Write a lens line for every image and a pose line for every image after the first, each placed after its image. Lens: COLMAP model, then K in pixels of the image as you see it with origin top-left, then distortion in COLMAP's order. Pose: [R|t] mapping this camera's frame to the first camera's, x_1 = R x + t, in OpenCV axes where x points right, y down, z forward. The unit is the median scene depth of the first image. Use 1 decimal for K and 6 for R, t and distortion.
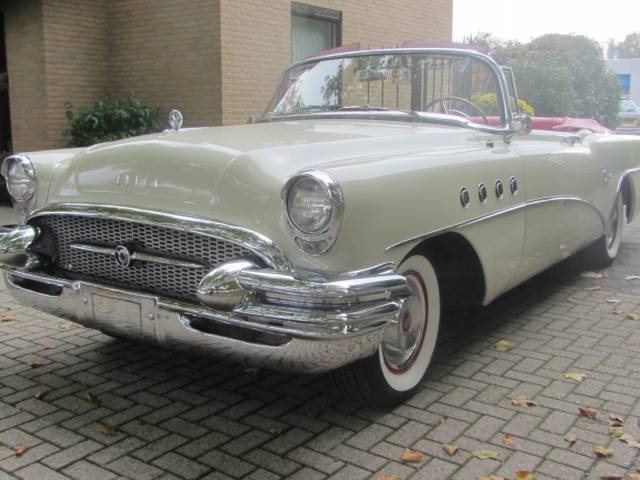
lens RADIAL K [[703.8, 0, 320.2], [0, 703.8, 238.7], [0, 0, 1]] dist [-0.029336, 0.000000]
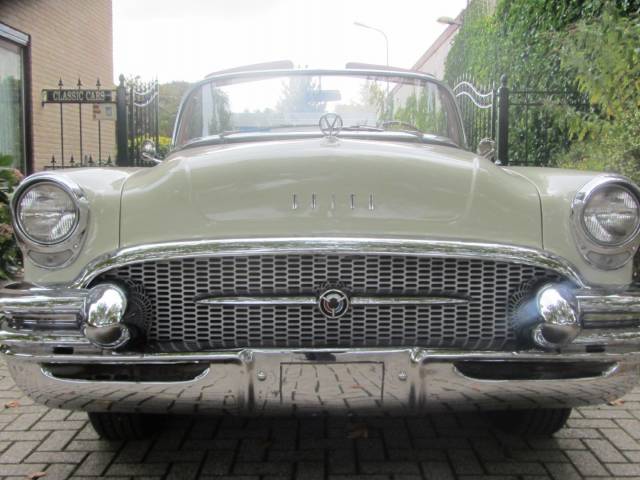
lens RADIAL K [[703.8, 0, 319.4], [0, 703.8, 236.8], [0, 0, 1]] dist [-0.029336, 0.000000]
pose [[0.804616, -0.053656, 0.591367, -0.616353], [0.097359, 0.994352, -0.042247, -0.012835], [-0.585760, 0.091568, 0.805295, 0.348518]]
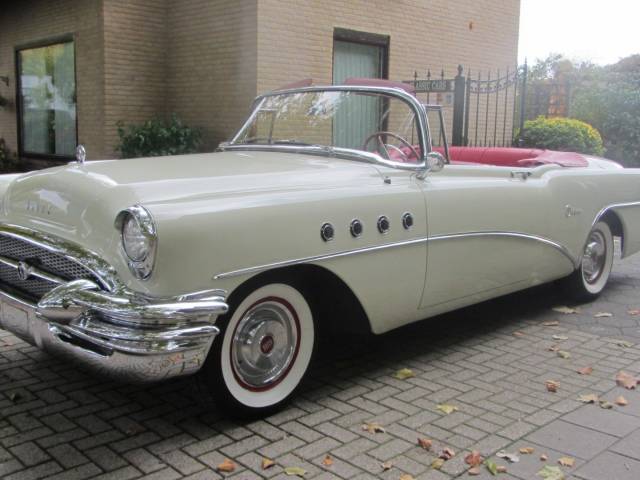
lens RADIAL K [[703.8, 0, 321.1], [0, 703.8, 239.1], [0, 0, 1]] dist [-0.029336, 0.000000]
pose [[0.985723, 0.045161, -0.162208, 0.335374], [-0.047850, 0.998774, -0.012704, -0.031031], [0.161436, 0.020284, 0.986675, -0.057925]]
